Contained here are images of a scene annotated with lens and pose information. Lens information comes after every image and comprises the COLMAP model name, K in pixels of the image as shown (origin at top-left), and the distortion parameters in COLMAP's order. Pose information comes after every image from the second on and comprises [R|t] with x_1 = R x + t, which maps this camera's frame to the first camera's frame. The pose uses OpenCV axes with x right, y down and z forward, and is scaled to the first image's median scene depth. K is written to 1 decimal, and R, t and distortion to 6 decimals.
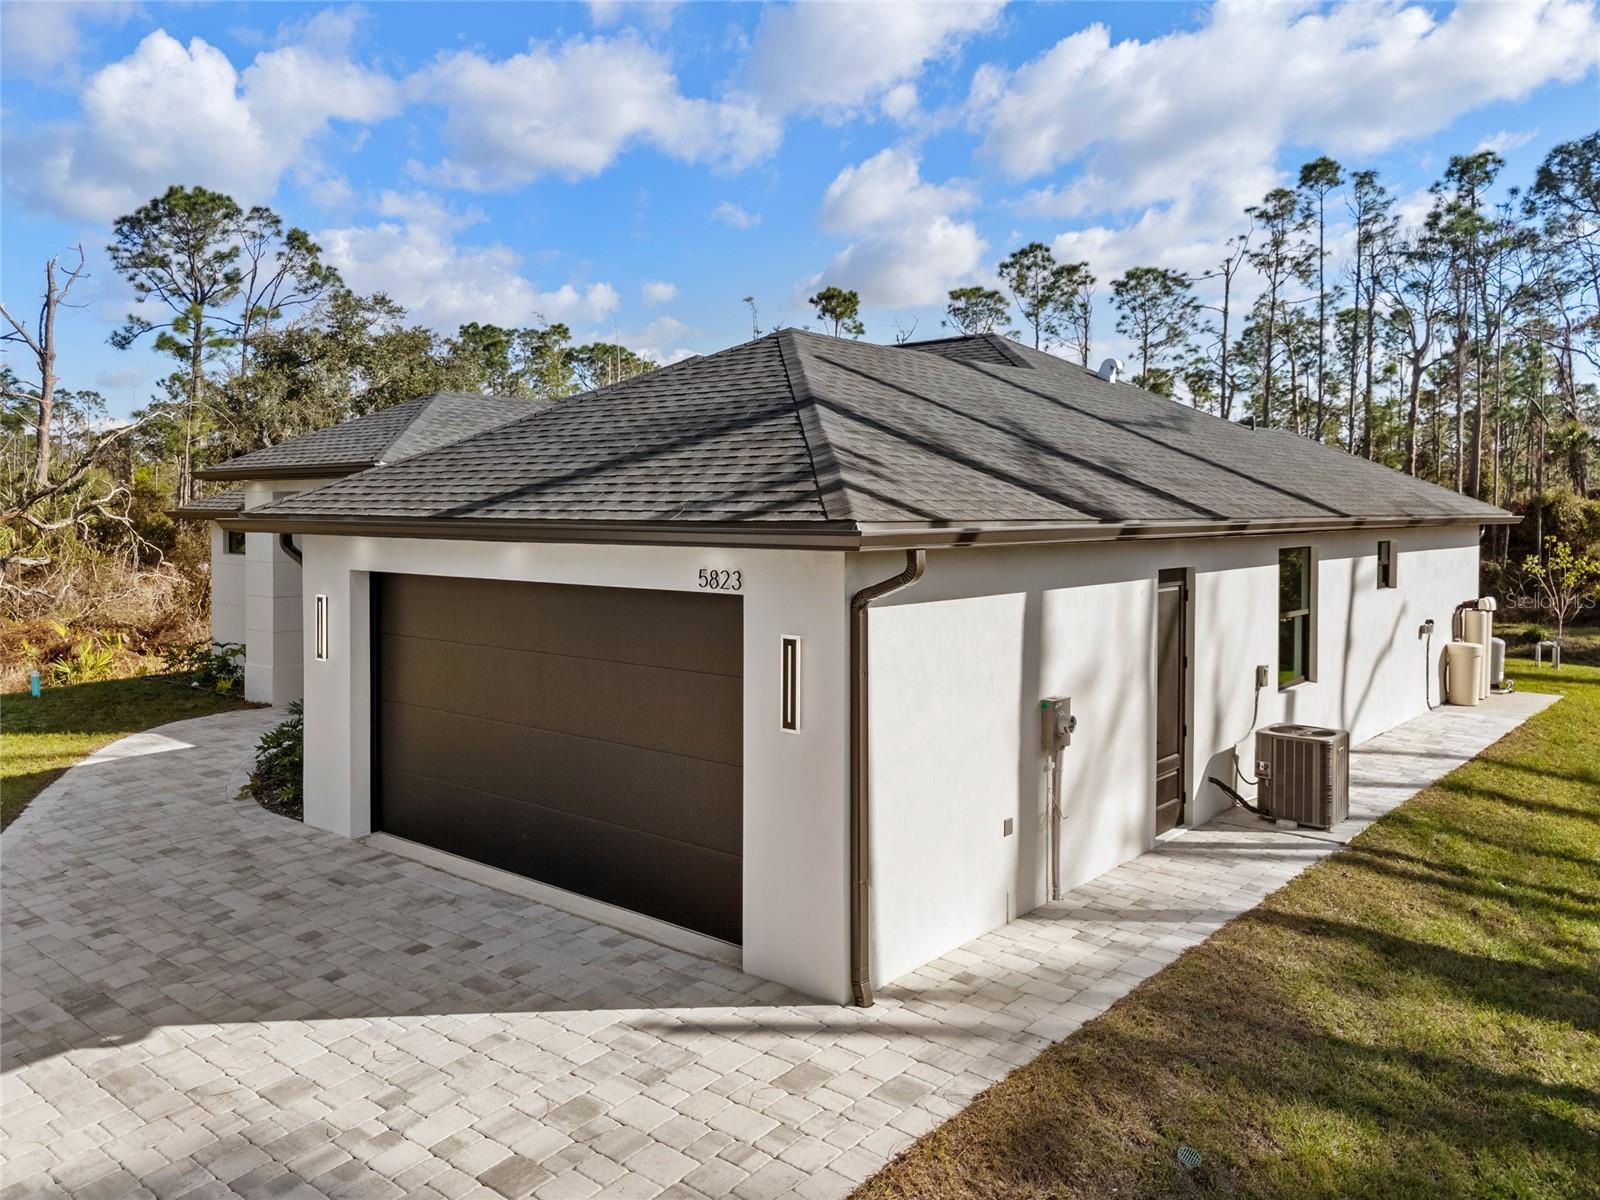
lens RADIAL K [[1278.2, 0, 771.7], [0, 1278.2, 596.7], [0, 0, 1]] dist [0.024825, -0.004715]
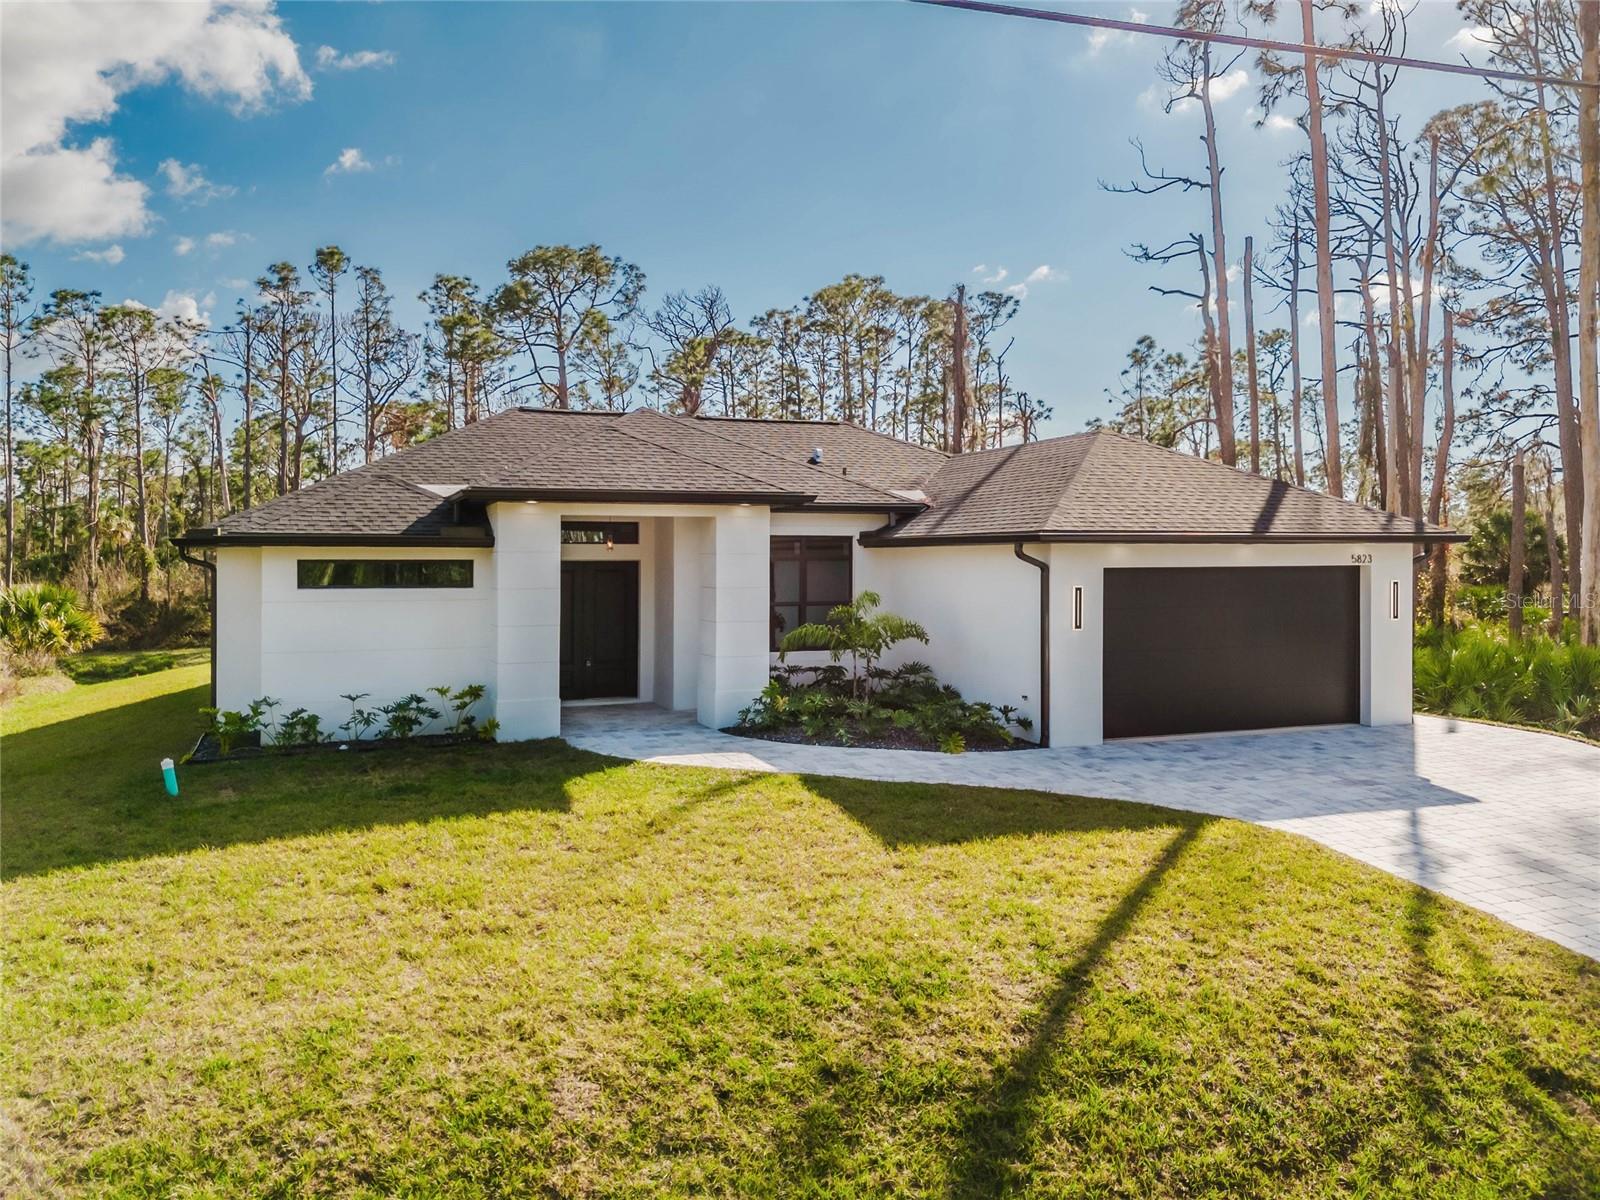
lens RADIAL K [[1266.4, 0, 795.8], [0, 1266.4, 642.2], [0, 0, 1]] dist [0.029688, 0.008417]
pose [[0.423928, -0.058368, 0.903813, -0.440468], [0.068468, 0.997131, 0.032280, -0.001215], [-0.903104, 0.048198, 0.426708, 0.167962]]
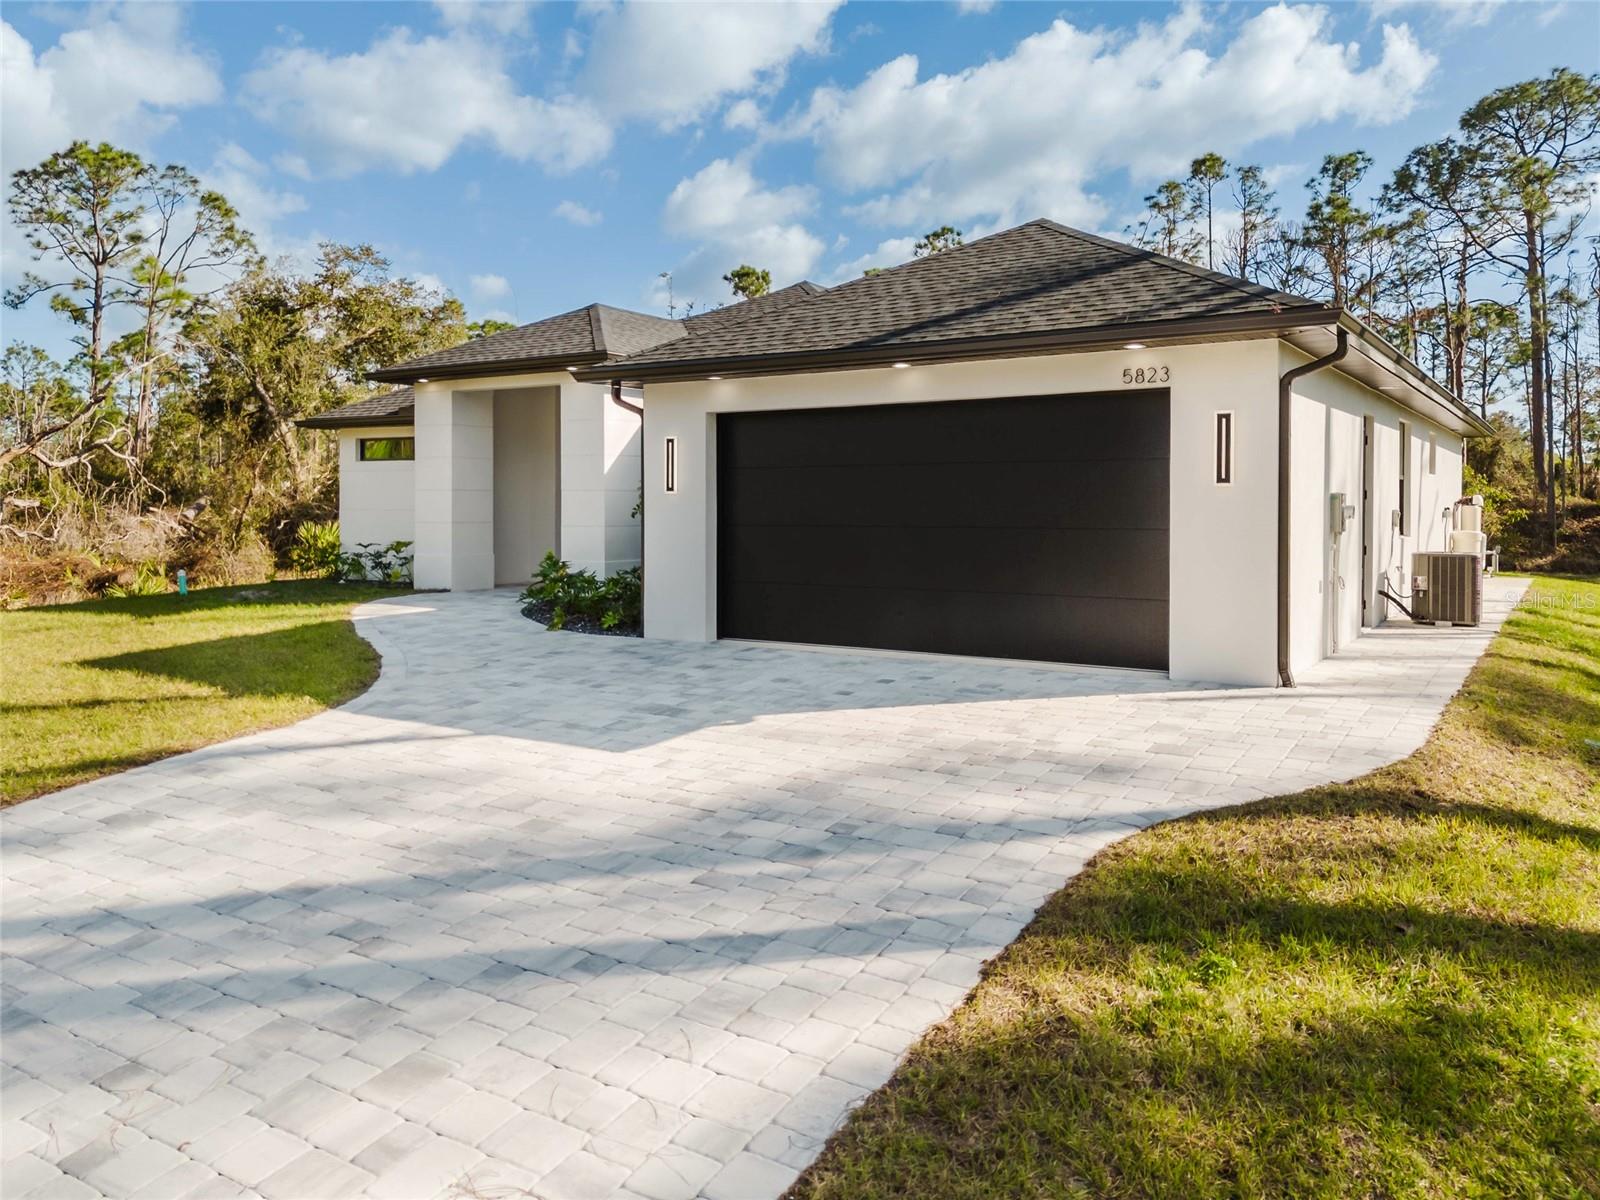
lens RADIAL K [[1278.2, 0, 771.7], [0, 1278.2, 596.7], [0, 0, 1]] dist [0.024825, -0.004715]
pose [[0.990016, -0.010894, 0.140530, -0.104555], [0.011159, 0.999937, -0.001097, 0.036017], [-0.140509, 0.002654, 0.990076, -0.036615]]
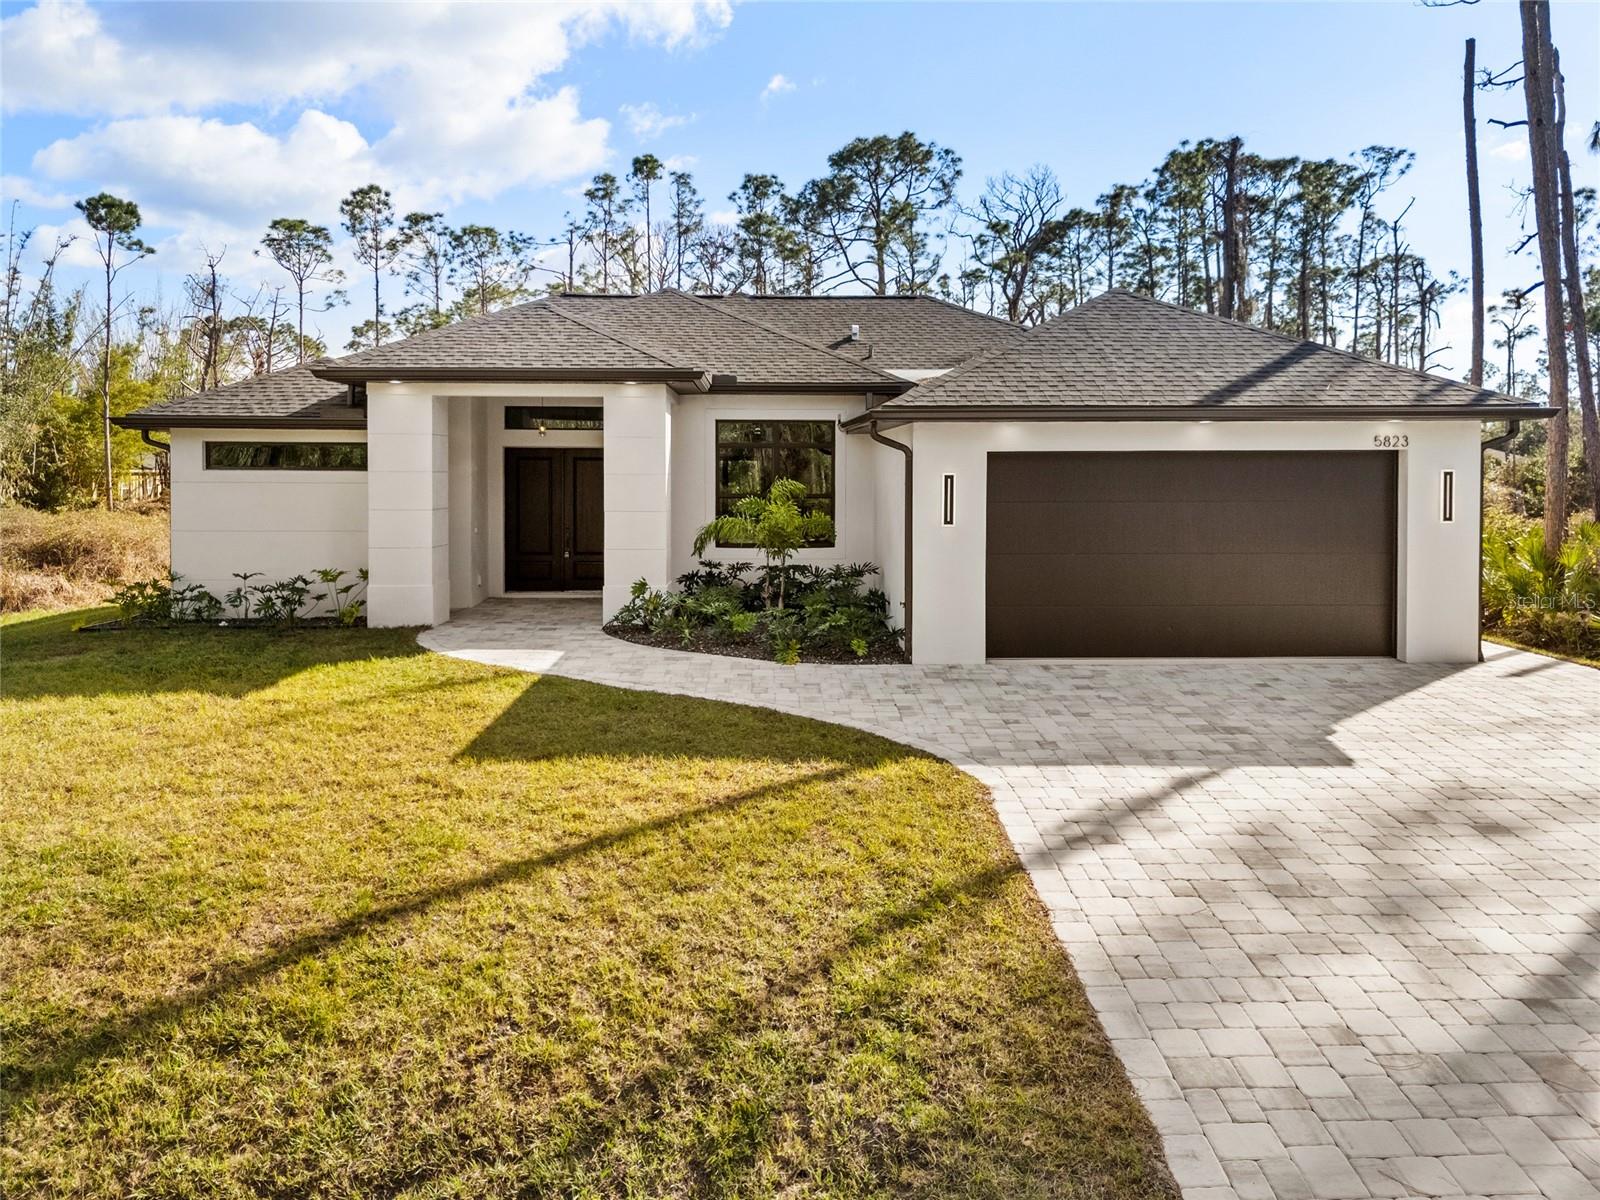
lens RADIAL K [[1283.8, 0, 814.5], [0, 1283.8, 577.9], [0, 0, 1]] dist [0.037062, -0.000842]
pose [[0.708905, -0.059847, 0.702760, -0.320939], [0.049432, 0.998159, 0.035138, 0.012330], [-0.703570, 0.009829, 0.710558, 0.056189]]
